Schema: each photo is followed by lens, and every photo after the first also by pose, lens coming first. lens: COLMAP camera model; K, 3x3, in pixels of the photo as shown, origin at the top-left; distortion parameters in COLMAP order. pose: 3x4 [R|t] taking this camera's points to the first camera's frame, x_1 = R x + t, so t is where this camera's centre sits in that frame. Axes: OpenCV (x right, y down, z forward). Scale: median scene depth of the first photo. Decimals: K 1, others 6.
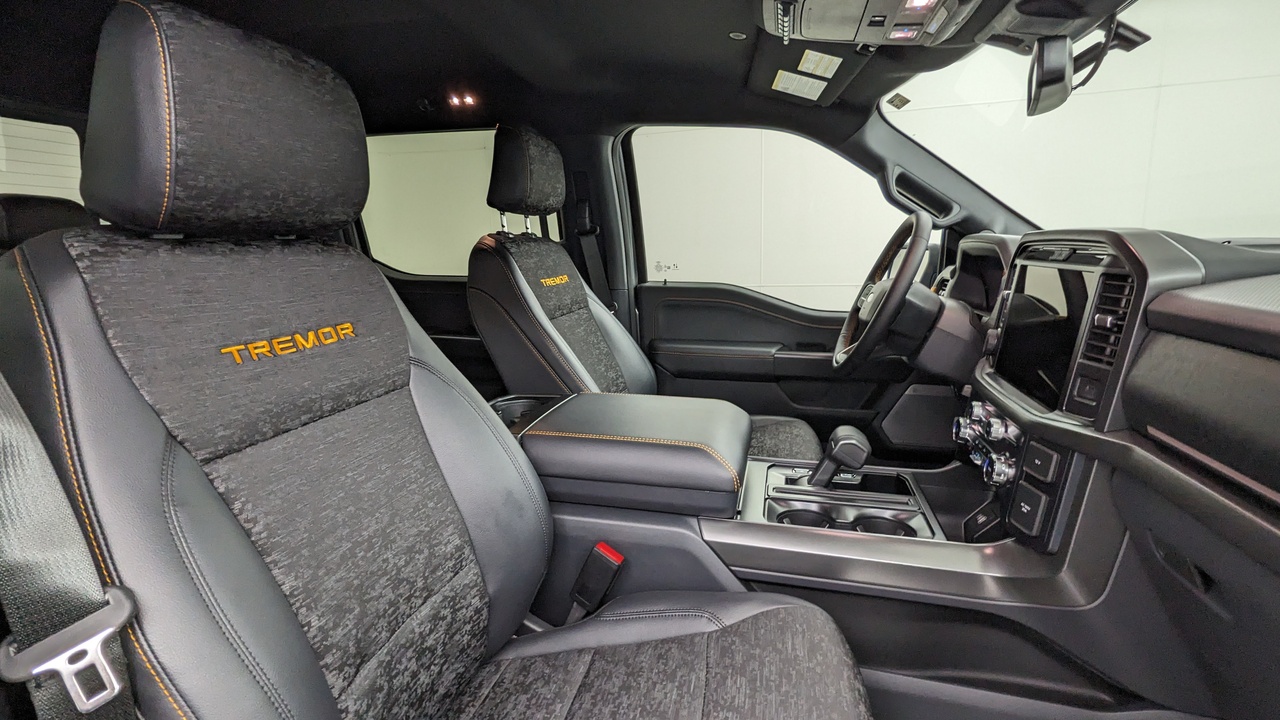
lens RADIAL K [[626.8, 0, 638.1], [0, 626.8, 356.9], [0, 0, 1]] dist [0.010561, -0.000044]
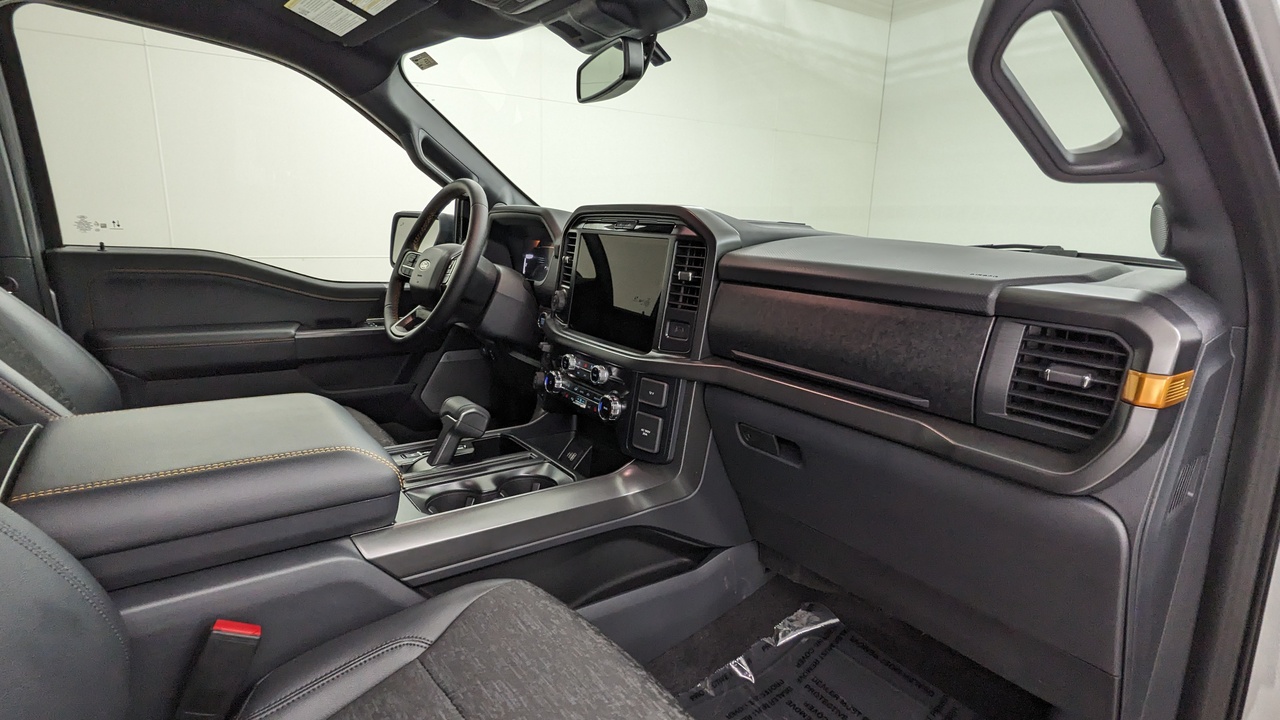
lens RADIAL K [[626.8, 0, 639.3], [0, 626.8, 357.1], [0, 0, 1]] dist [0.010561, -0.000044]
pose [[0.629798, -0.119409, 0.767526, -0.242175], [0.089867, 0.992679, 0.080696, -0.002794], [-0.771543, 0.018153, 0.635918, 0.186275]]
